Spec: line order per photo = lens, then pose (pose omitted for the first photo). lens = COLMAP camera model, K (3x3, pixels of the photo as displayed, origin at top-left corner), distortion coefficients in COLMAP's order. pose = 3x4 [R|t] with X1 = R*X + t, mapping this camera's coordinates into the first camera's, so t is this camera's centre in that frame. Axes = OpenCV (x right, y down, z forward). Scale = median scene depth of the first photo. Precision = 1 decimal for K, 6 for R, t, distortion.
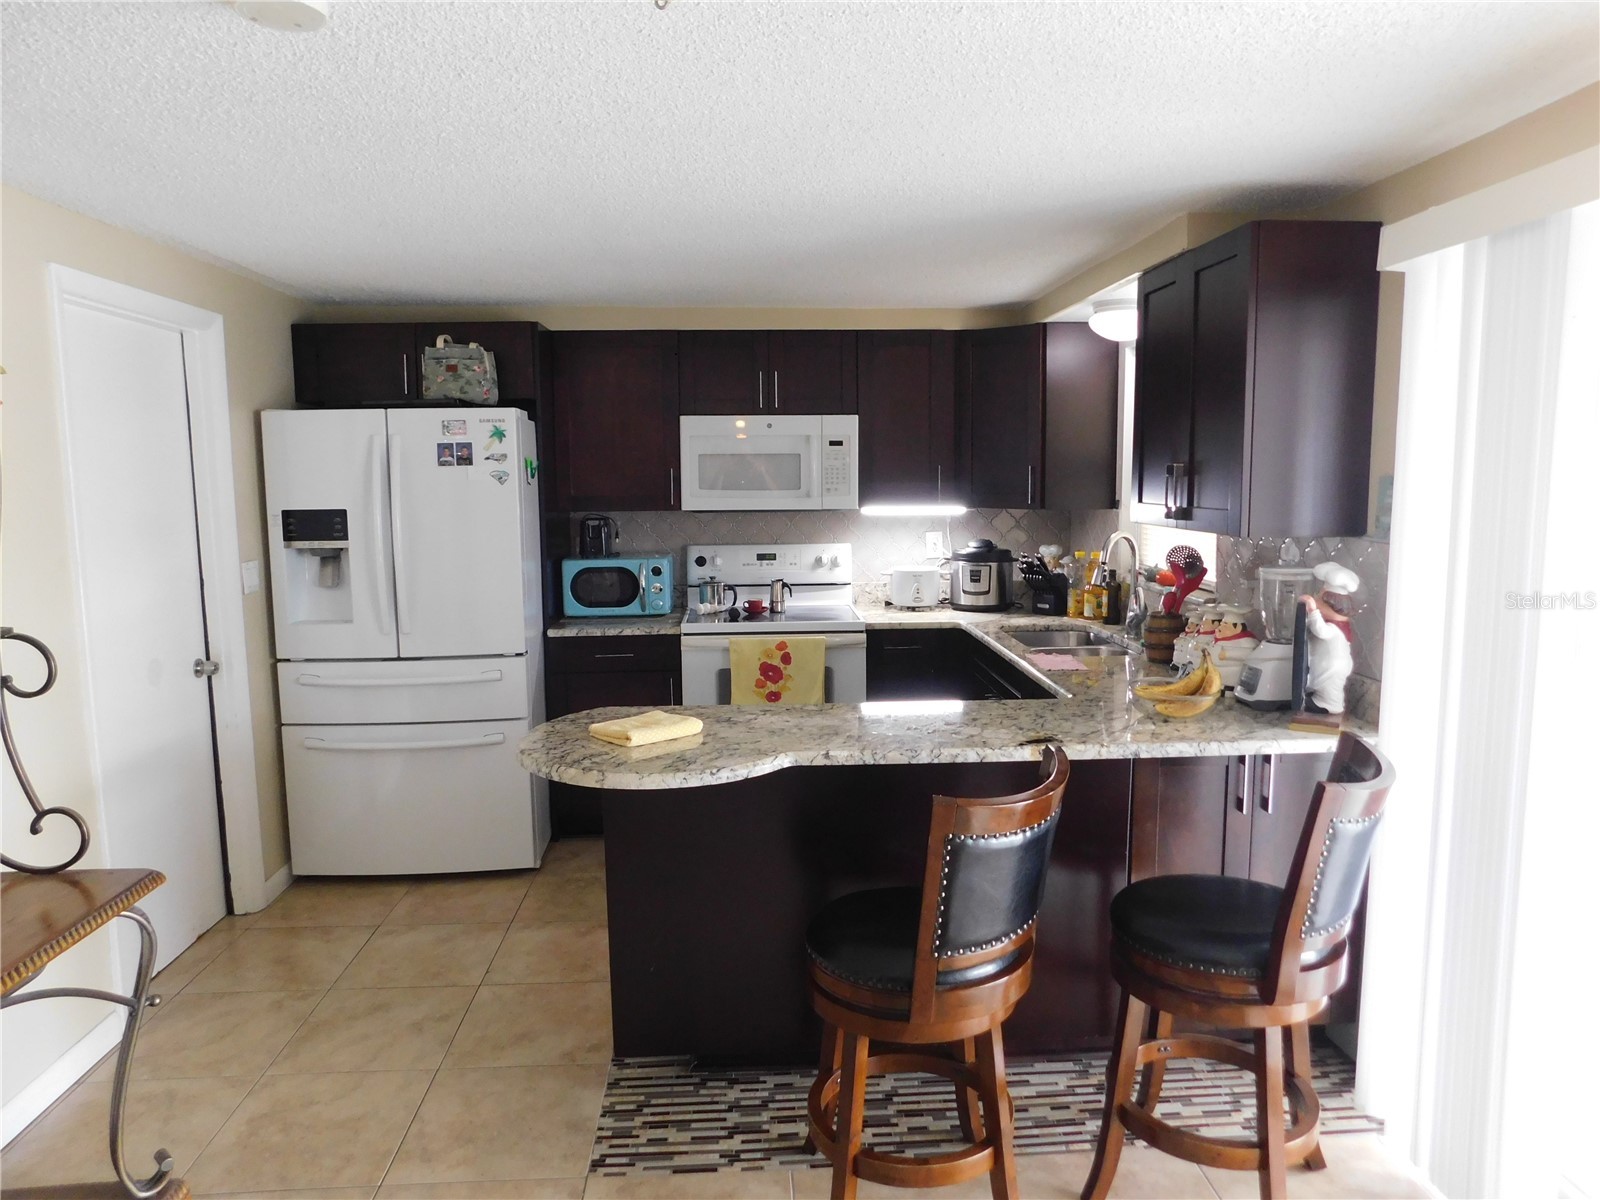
lens RADIAL K [[1049.1, 0, 800.0], [0, 1049.1, 600.0], [0, 0, 1]] dist [-0.077470, 0.058988]
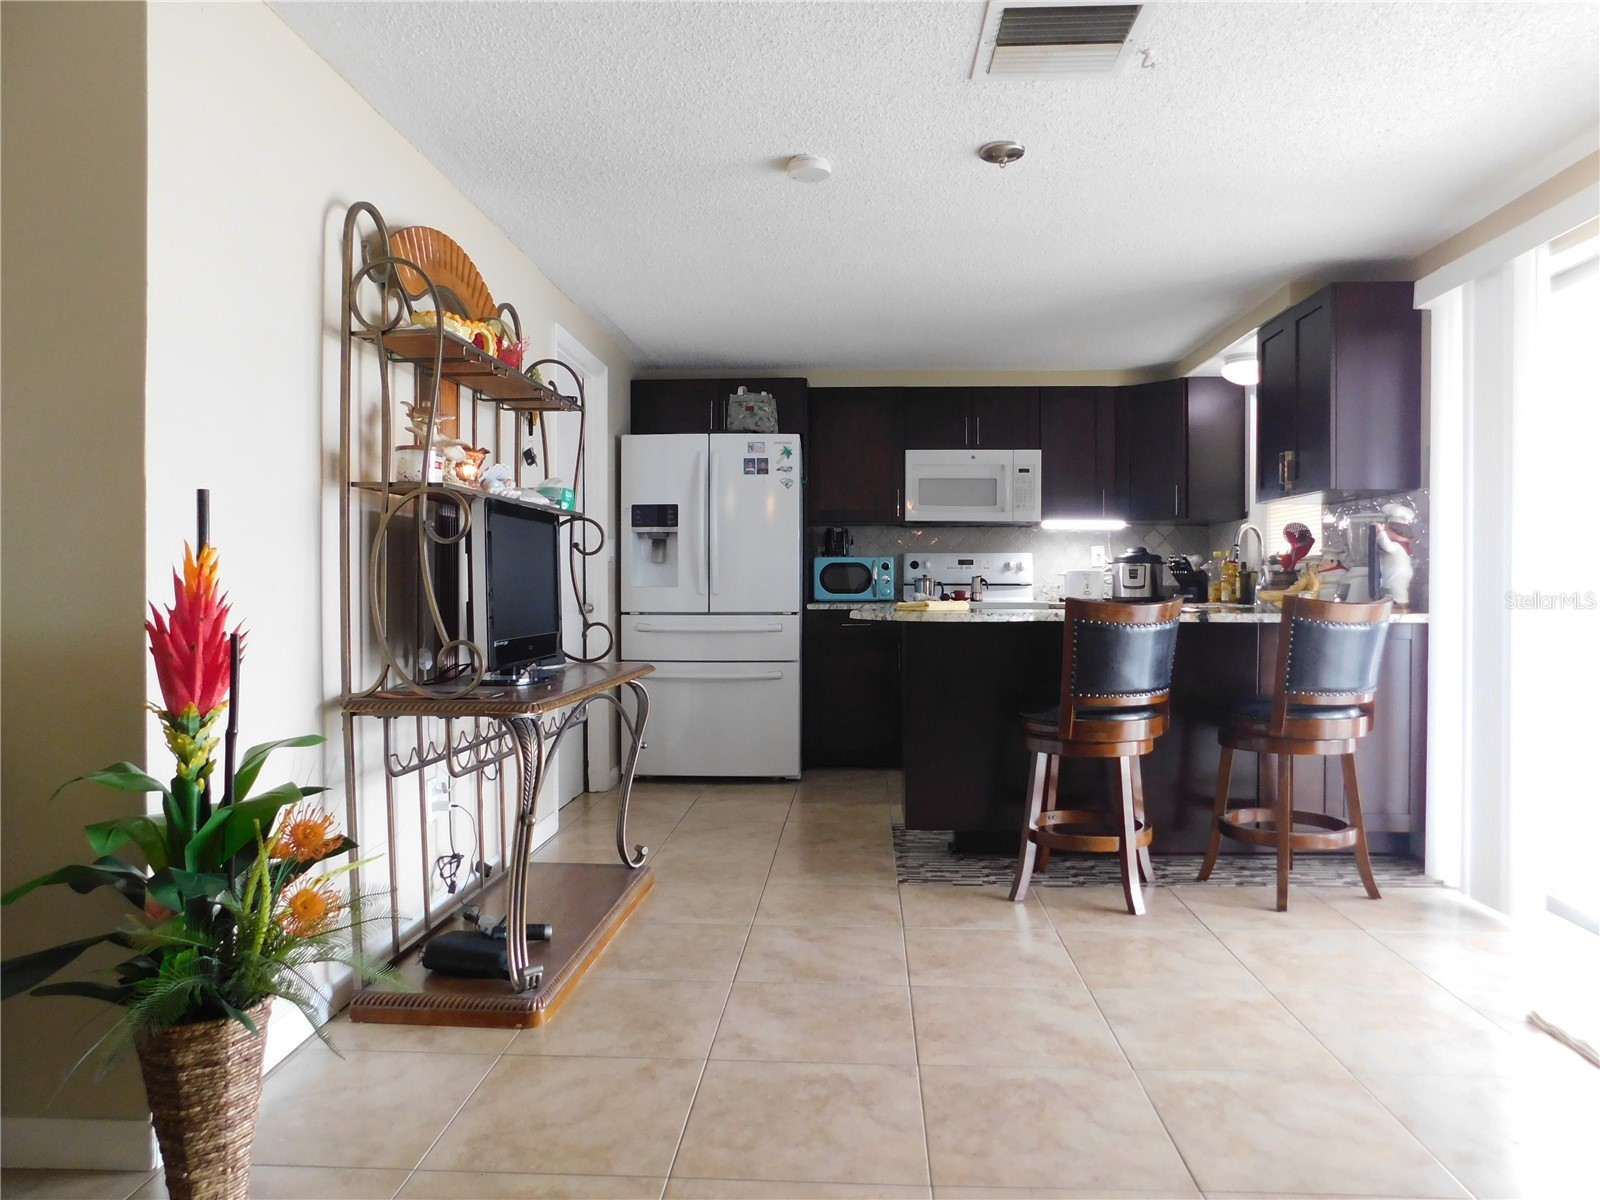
lens RADIAL K [[1049.1, 0, 800.0], [0, 1049.1, 600.0], [0, 0, 1]] dist [-0.077470, 0.058988]
pose [[0.993209, 0.010838, -0.115840, -0.097128], [-0.023397, 0.993918, -0.107608, 0.169319], [0.113969, 0.109588, 0.987422, -0.326404]]
